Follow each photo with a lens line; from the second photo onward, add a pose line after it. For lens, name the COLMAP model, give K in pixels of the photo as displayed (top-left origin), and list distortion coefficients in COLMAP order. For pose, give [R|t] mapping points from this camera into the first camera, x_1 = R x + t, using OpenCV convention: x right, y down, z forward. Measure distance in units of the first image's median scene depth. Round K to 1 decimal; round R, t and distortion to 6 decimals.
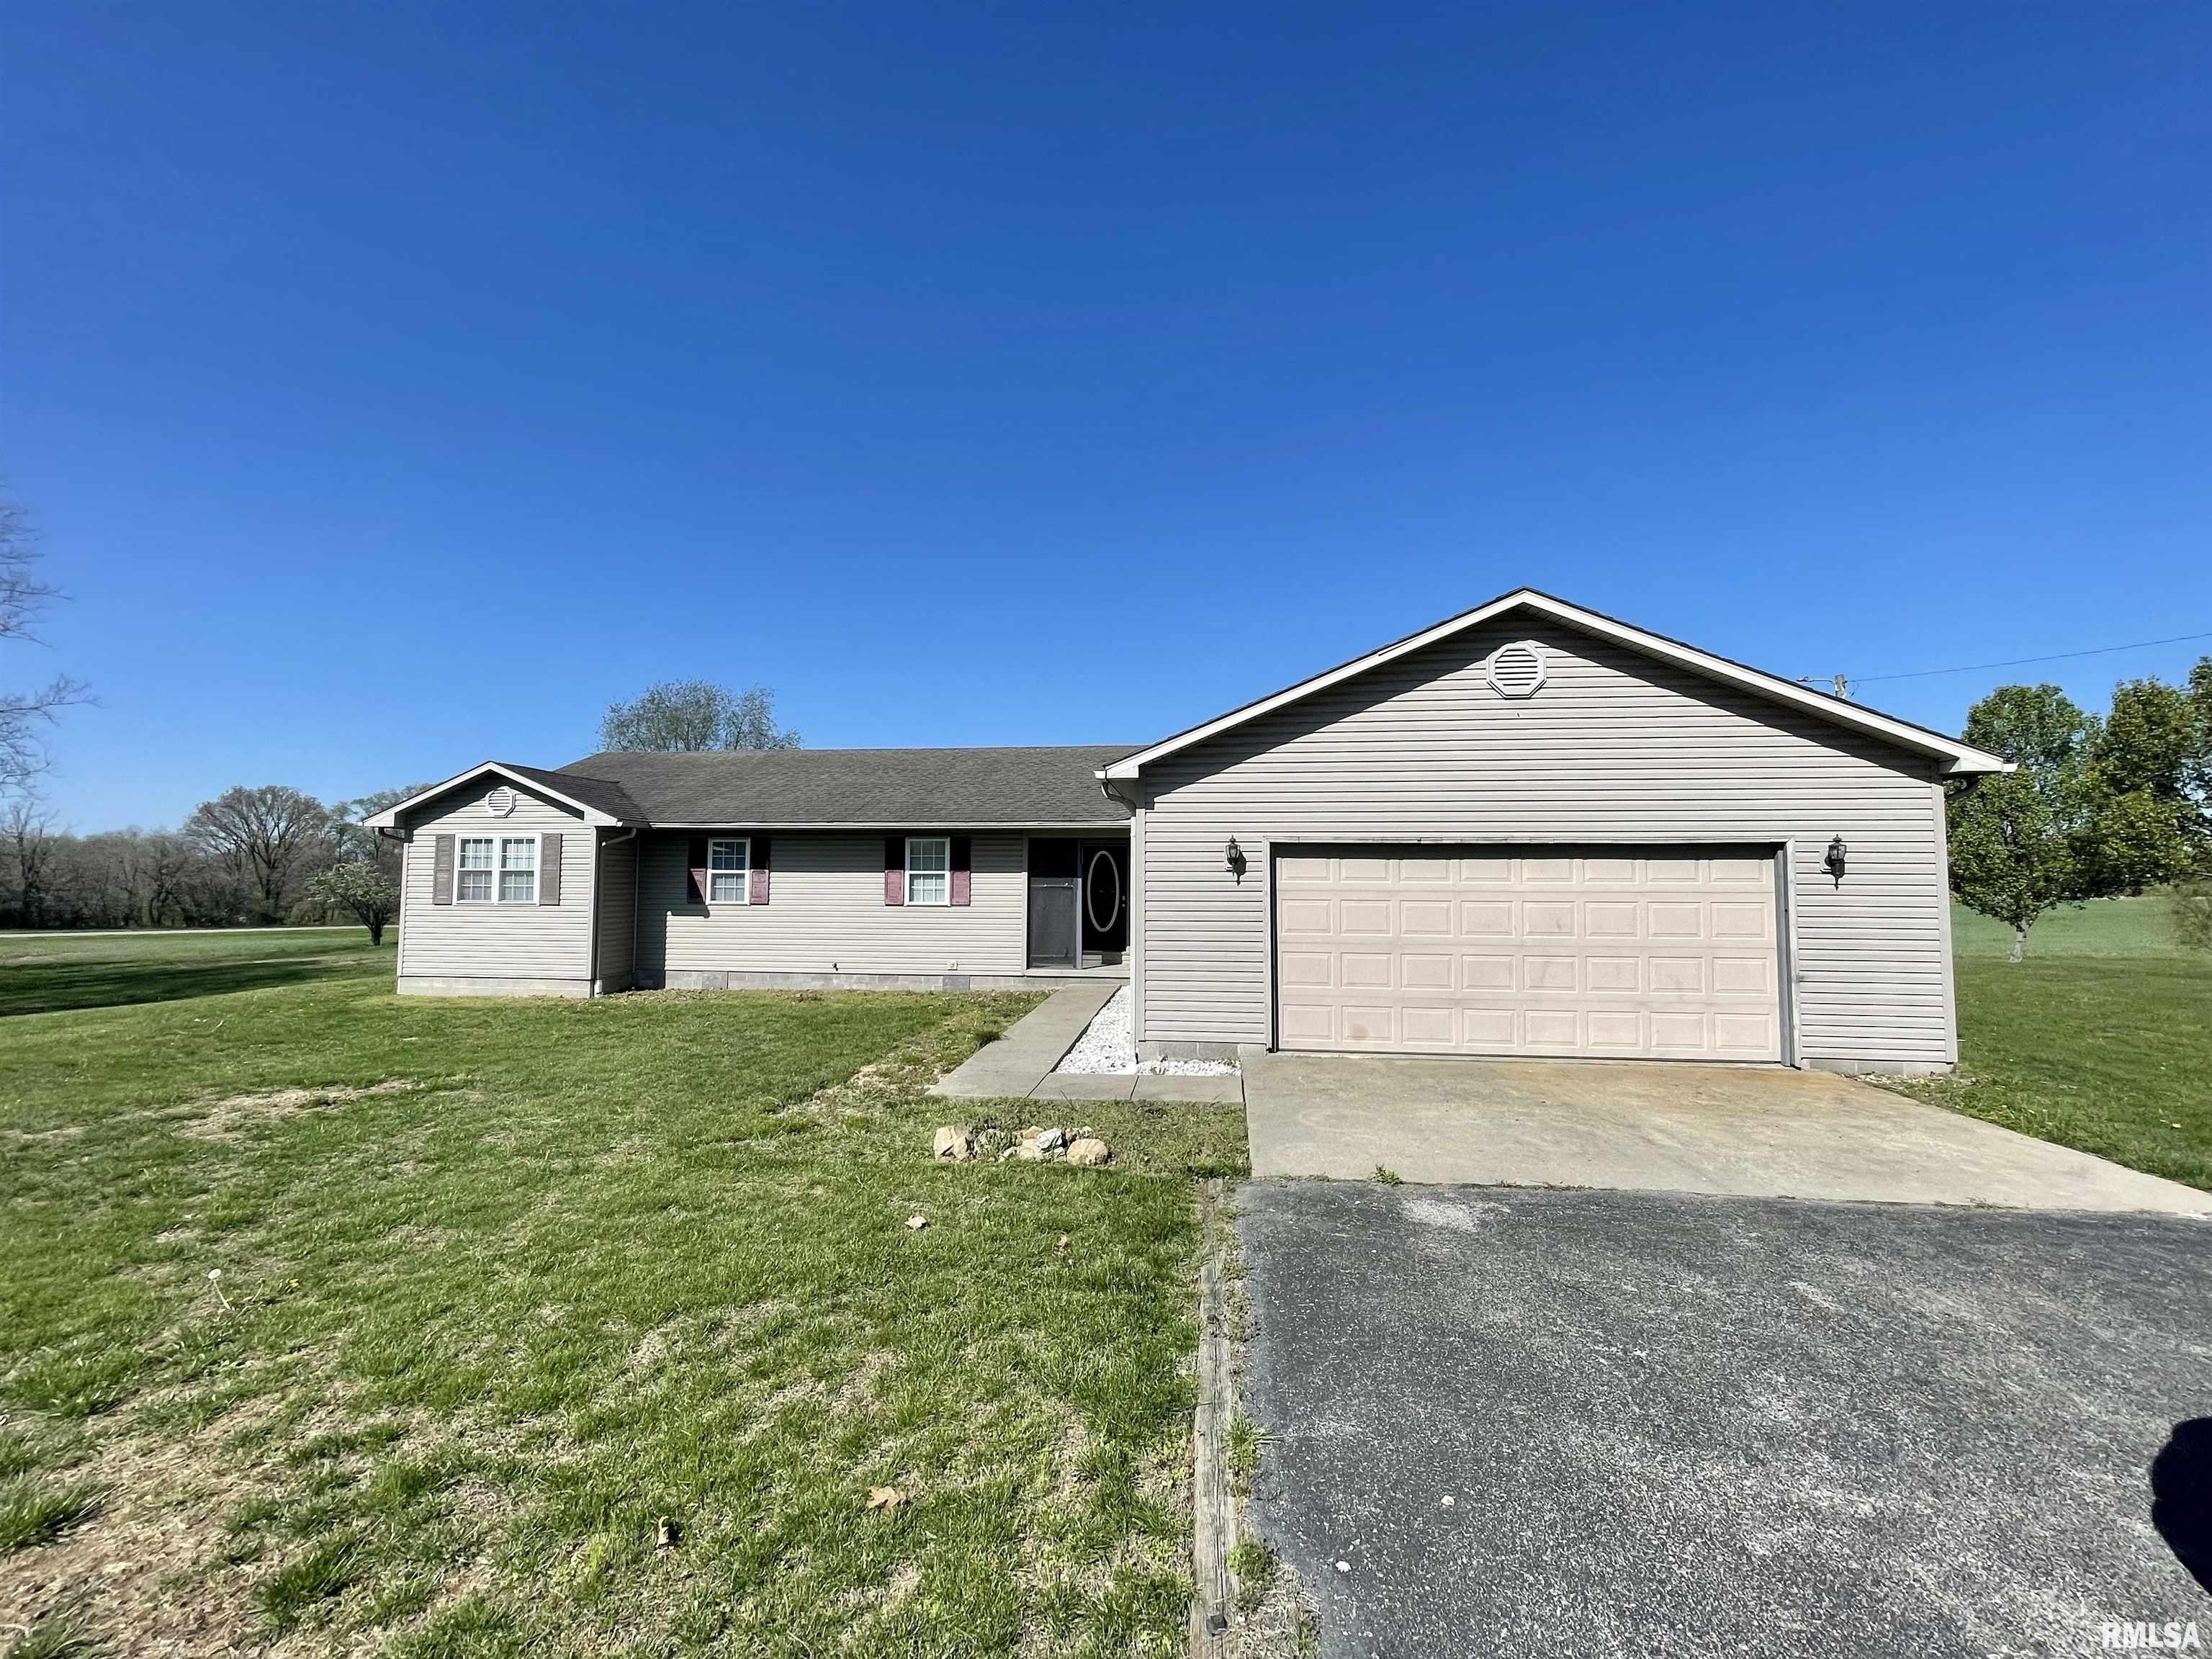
lens RADIAL K [[882.9, 0, 1094.8], [0, 882.9, 832.3], [0, 0, 1]] dist [-0.000335, 0.000073]
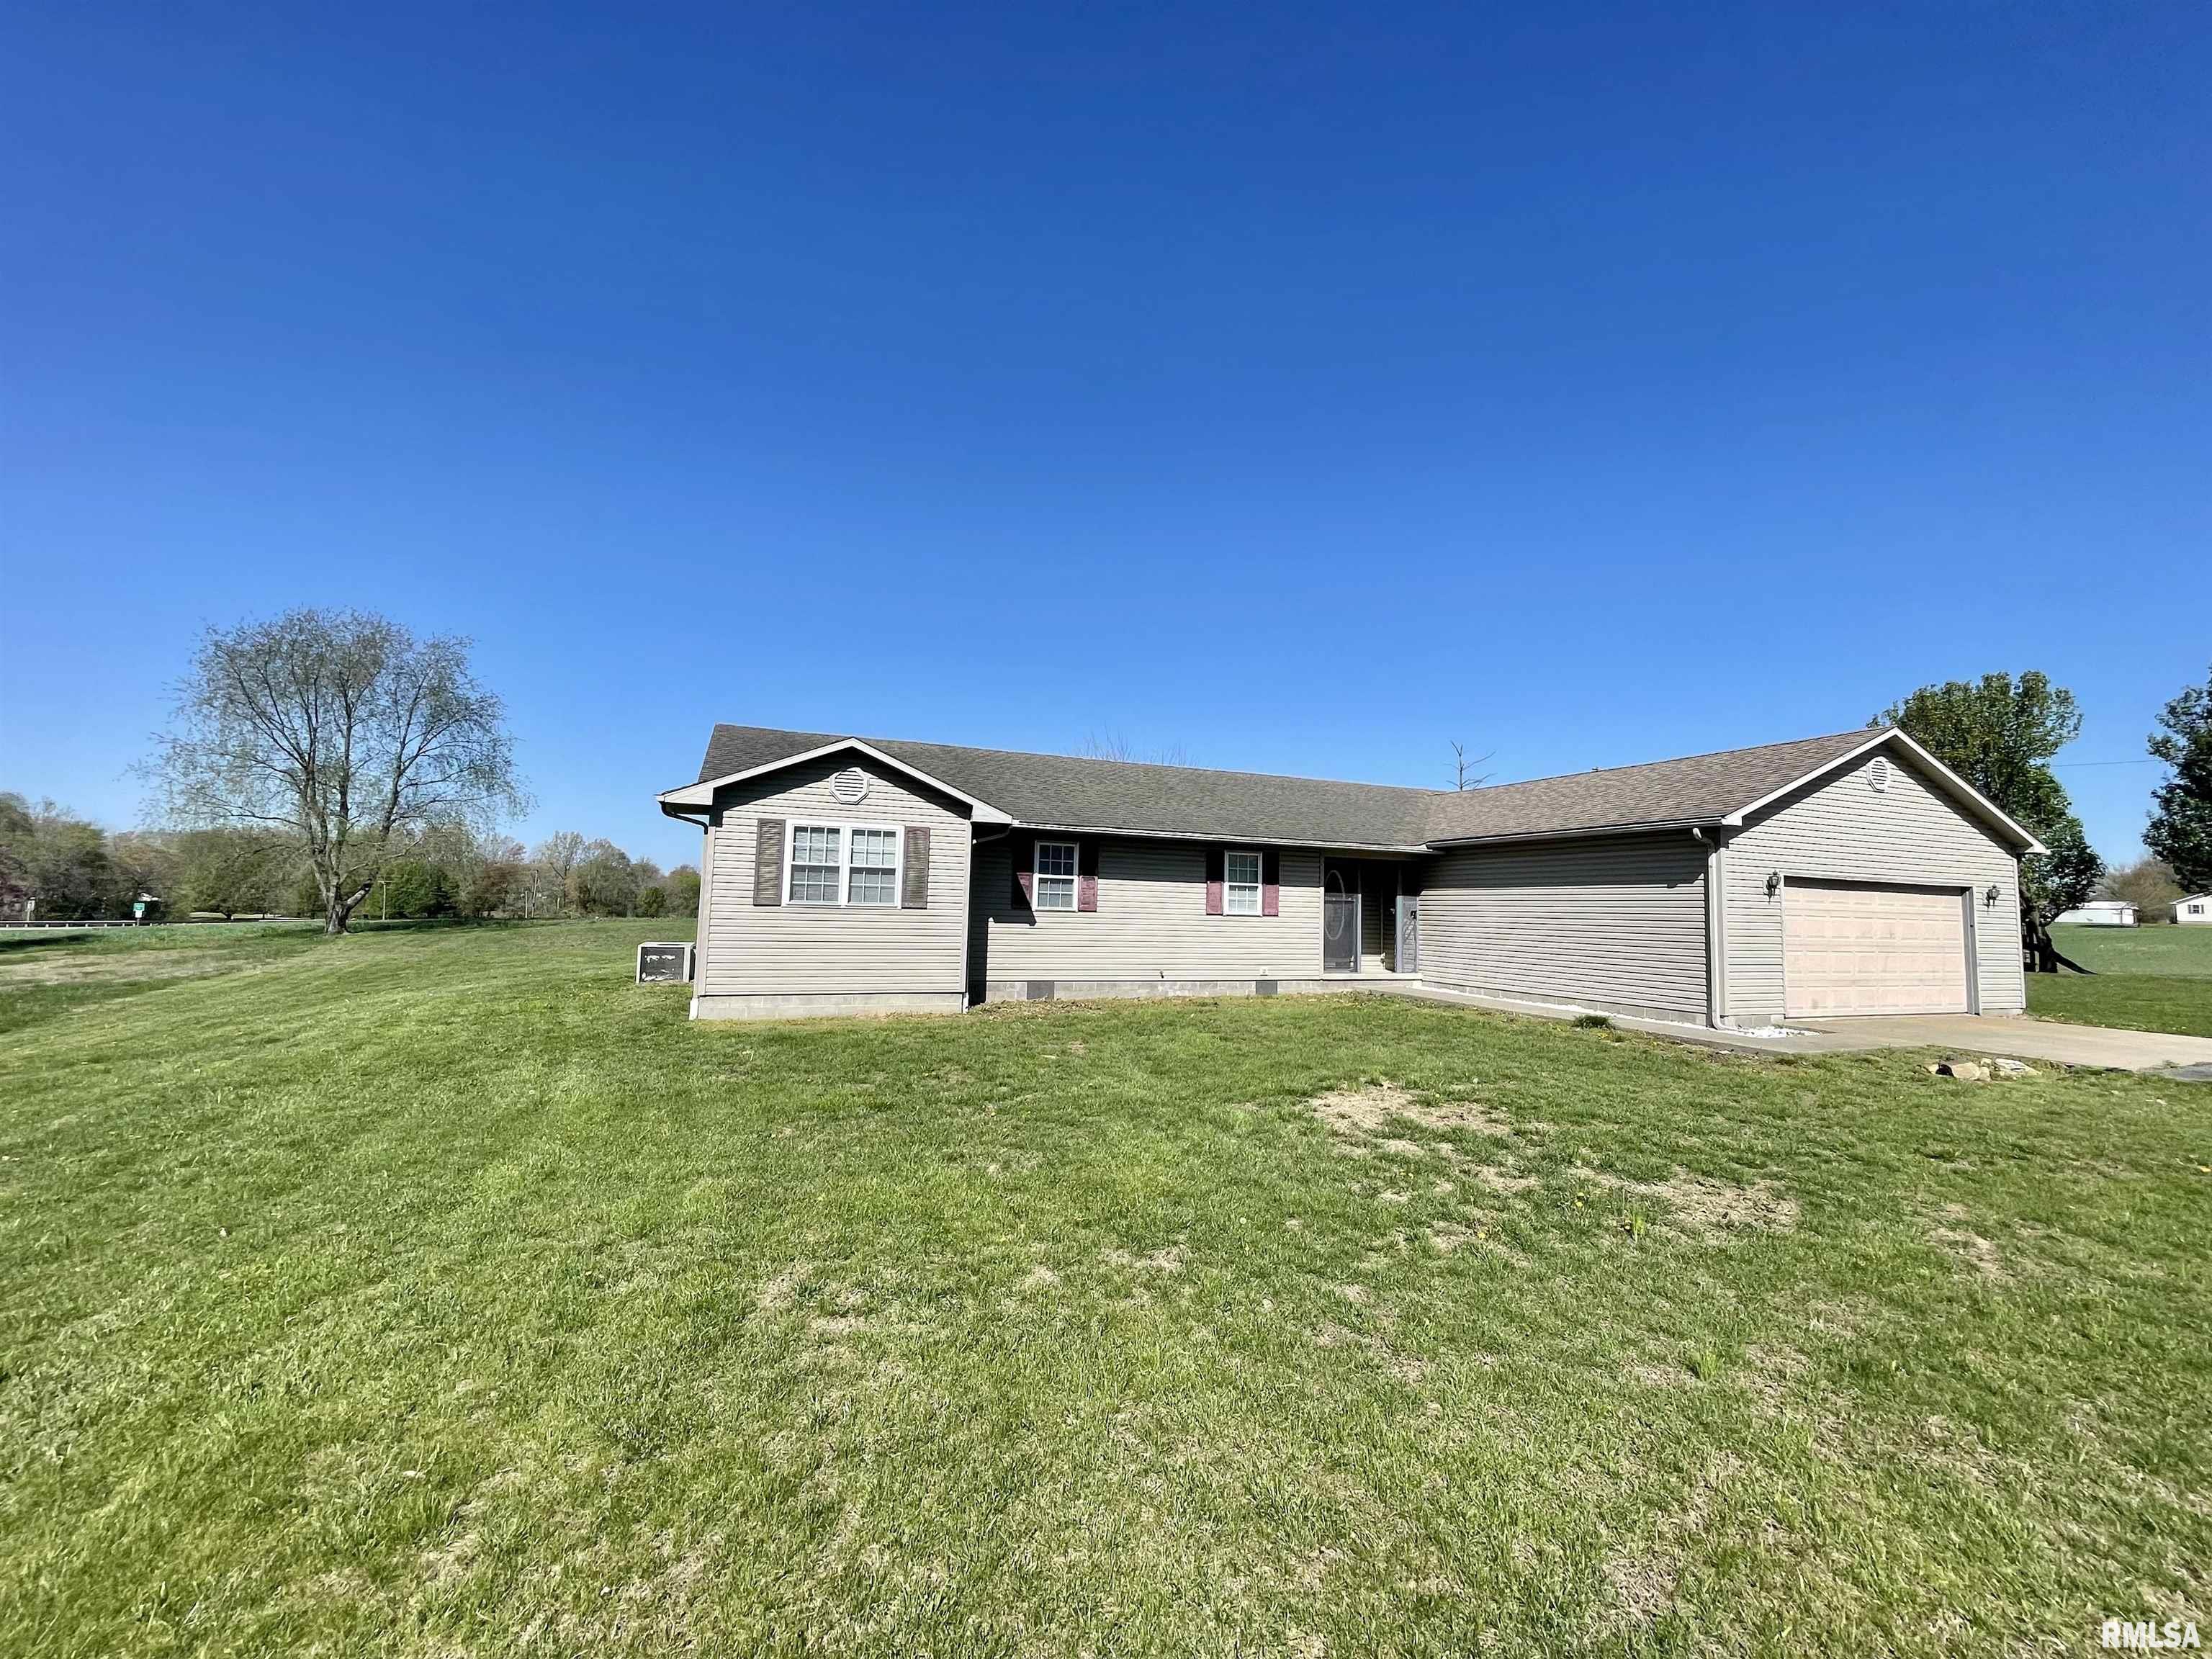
lens RADIAL K [[882.9, 0, 1104.9], [0, 882.9, 833.0], [0, 0, 1]] dist [-0.000335, 0.000073]
pose [[0.881229, 0.058657, 0.469036, -0.847559], [-0.050956, 0.998277, -0.029106, 0.023384], [-0.469935, 0.001749, 0.882699, 0.138867]]
